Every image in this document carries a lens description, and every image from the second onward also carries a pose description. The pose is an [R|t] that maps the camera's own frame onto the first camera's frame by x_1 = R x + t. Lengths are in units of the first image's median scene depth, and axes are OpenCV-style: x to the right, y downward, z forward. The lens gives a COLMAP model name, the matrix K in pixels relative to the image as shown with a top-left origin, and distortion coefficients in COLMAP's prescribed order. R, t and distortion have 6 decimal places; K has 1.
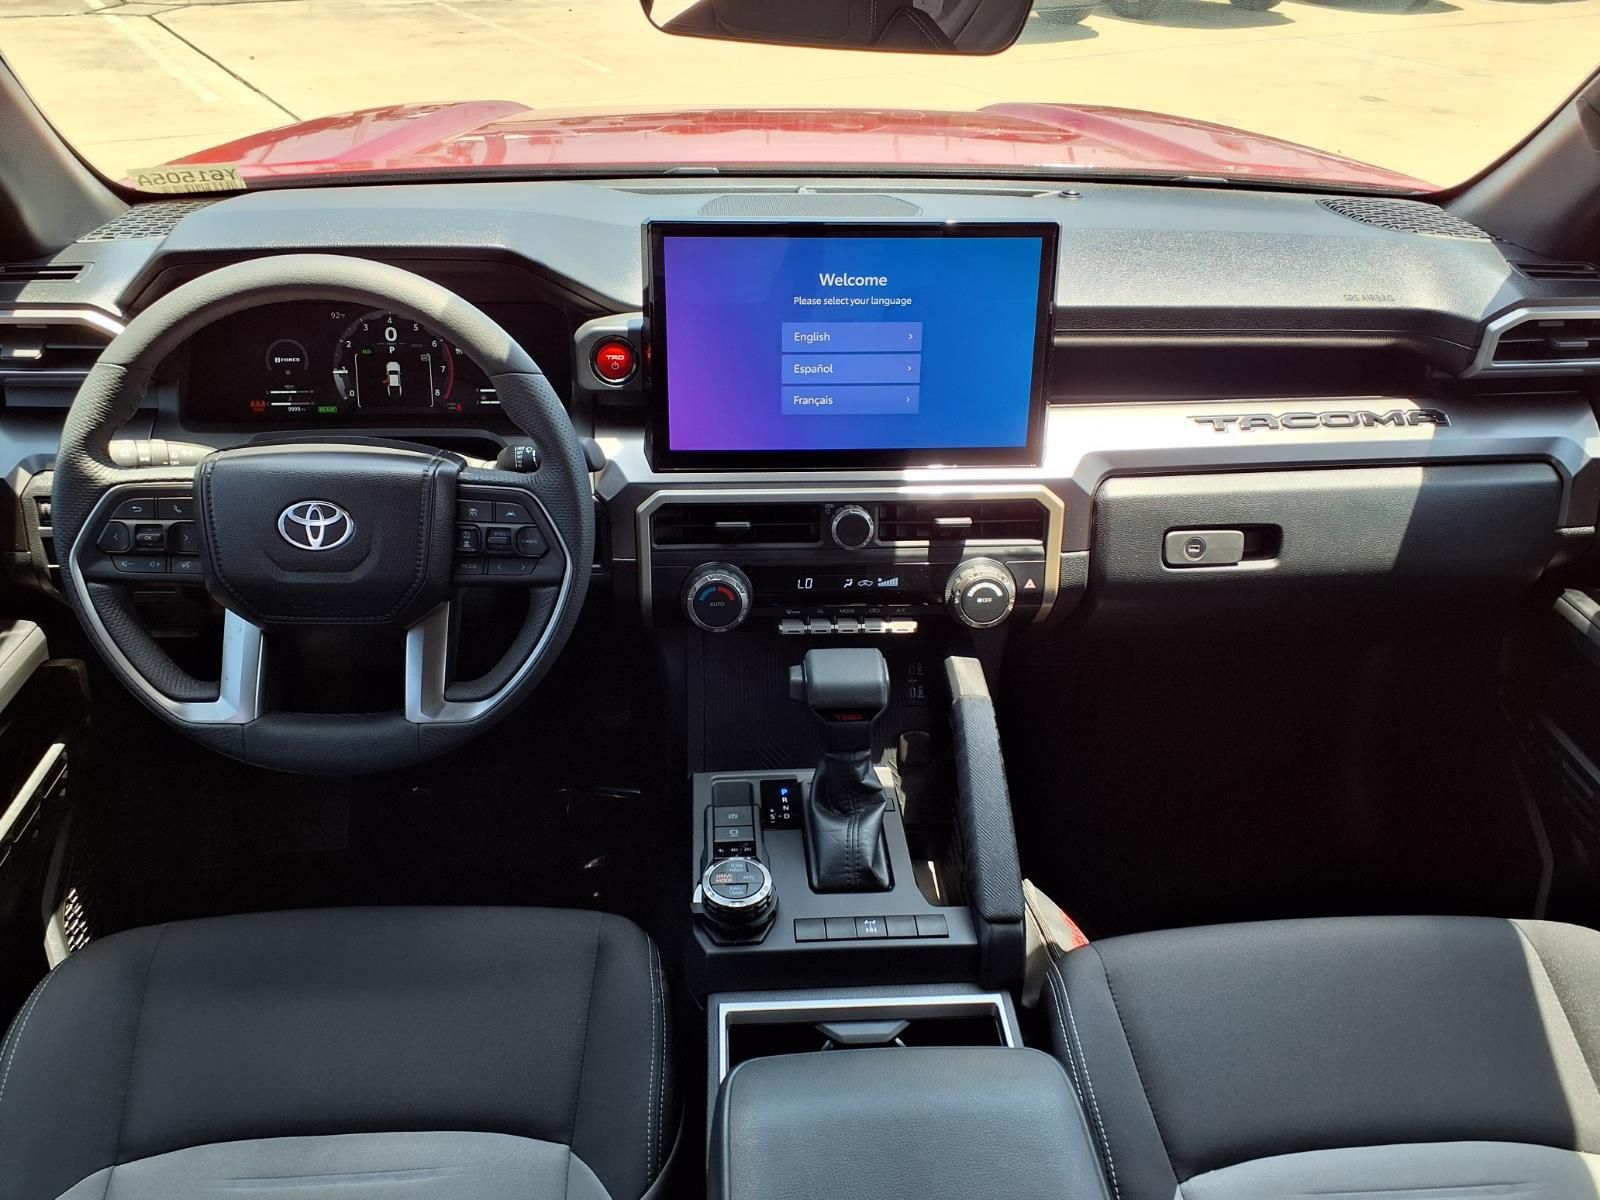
lens RADIAL K [[1183.5, 0, 800.0], [0, 1183.5, 600.0], [0, 0, 1]] dist [0.125259, -0.213060]
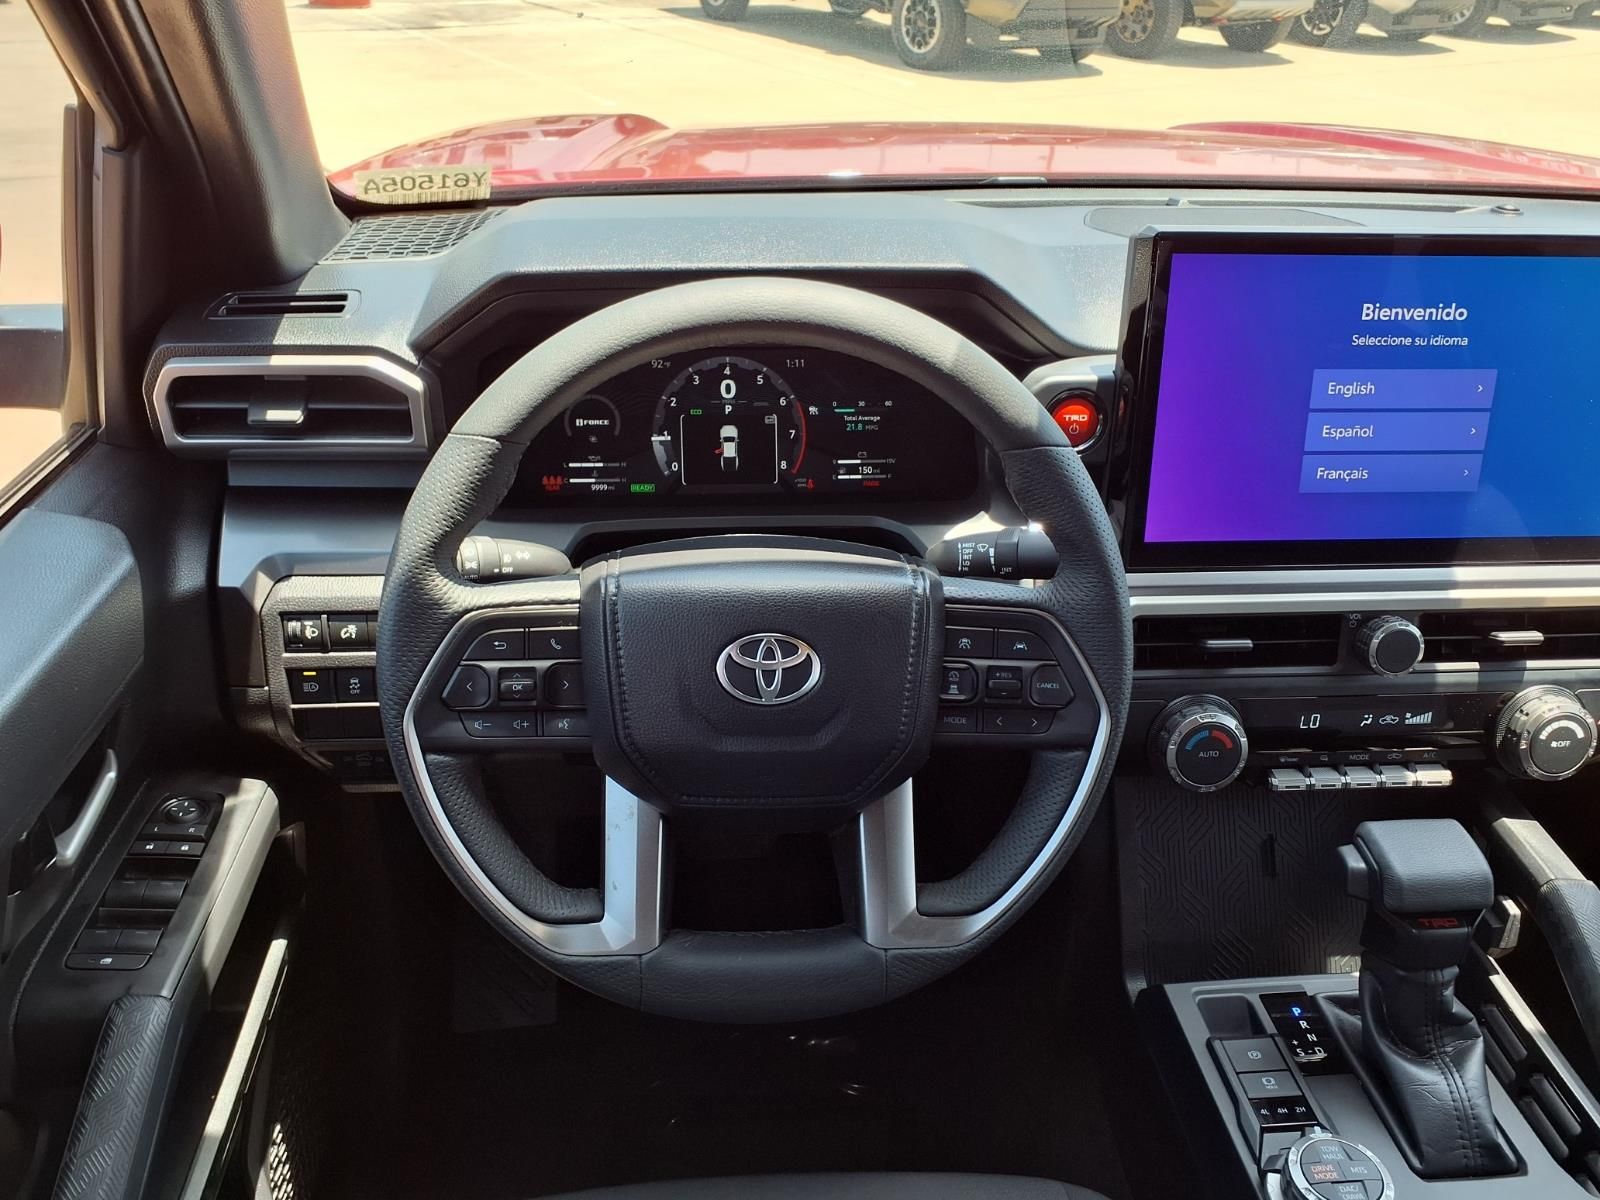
lens RADIAL K [[1258.9, 0, 827.8], [0, 1258.9, 617.2], [0, 0, 1]] dist [0.011035, -0.001397]
pose [[0.999791, -0.004252, 0.020005, -0.322801], [0.004825, 0.999578, -0.028663, -0.059863], [-0.019875, 0.028753, 0.999389, 0.235858]]
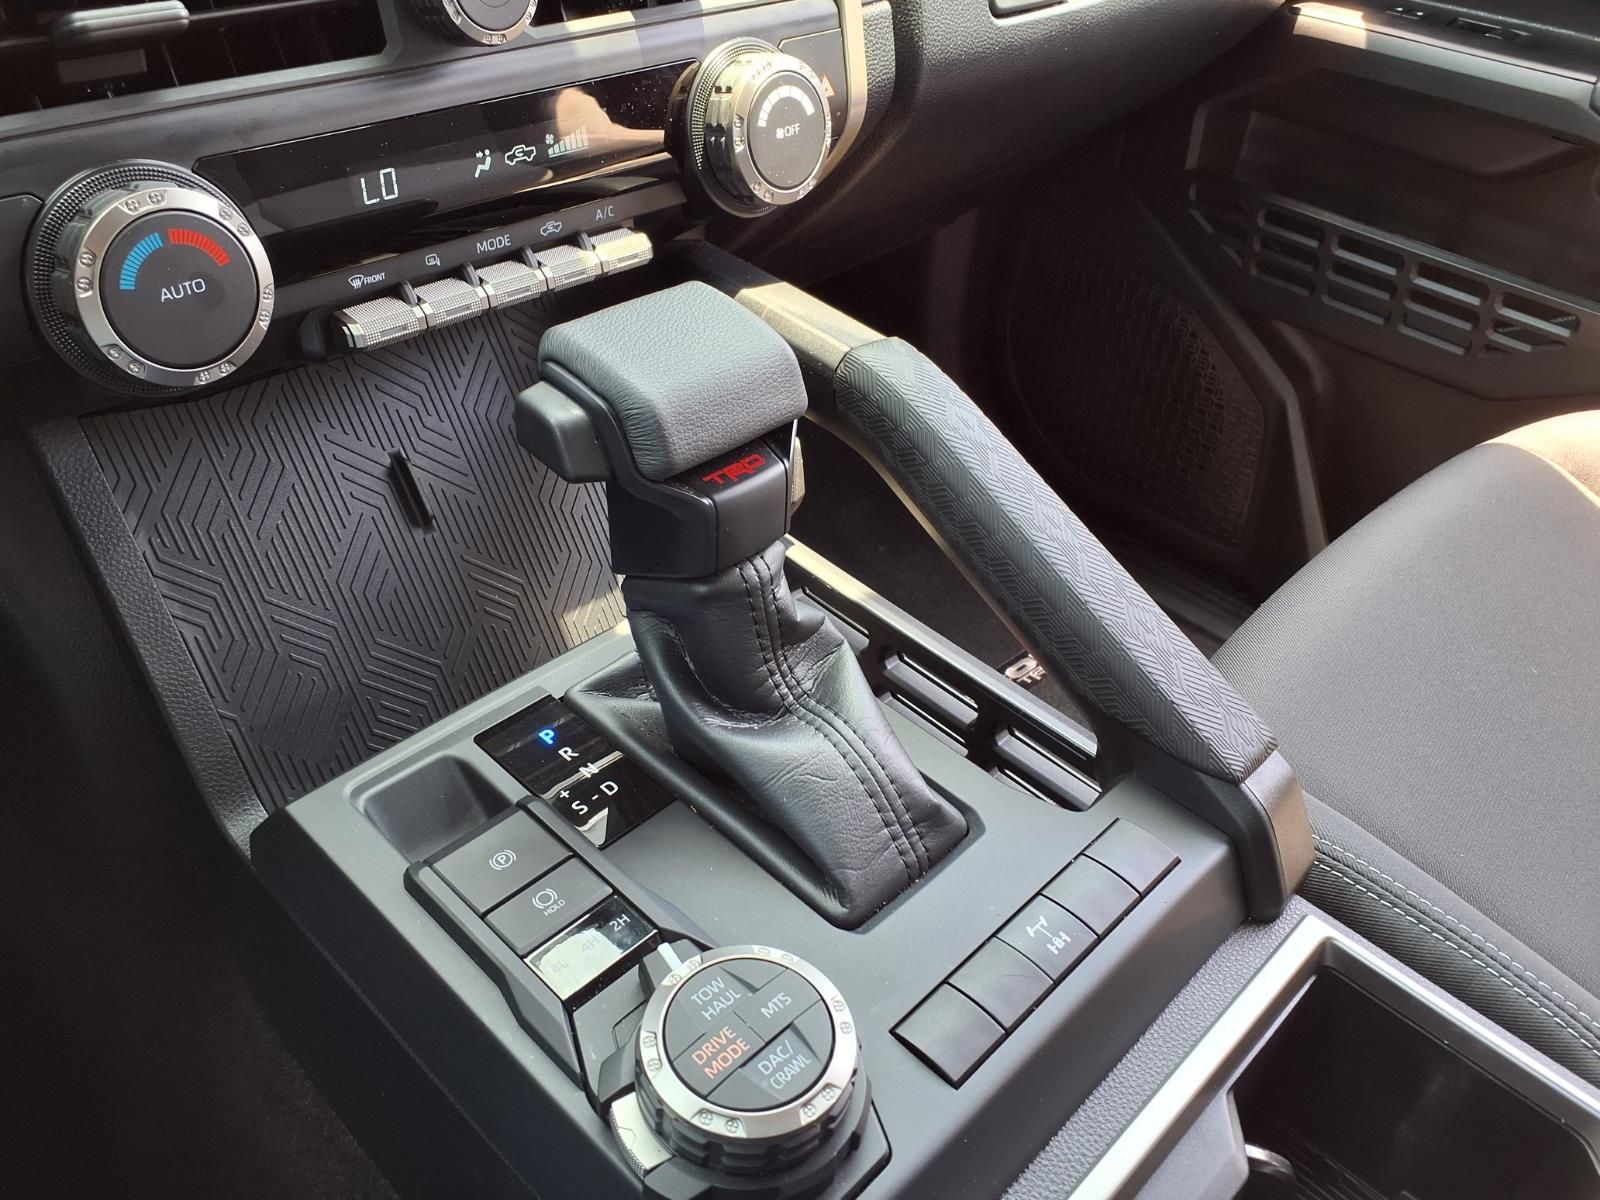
lens RADIAL K [[1320.3, 0, 795.2], [0, 1320.3, 564.5], [0, 0, 1]] dist [0.183995, -0.444882]
pose [[0.749049, -0.371016, 0.548884, -0.172861], [0.285703, 0.928385, 0.237646, 0.032514], [-0.597746, -0.021191, 0.801406, 0.628108]]
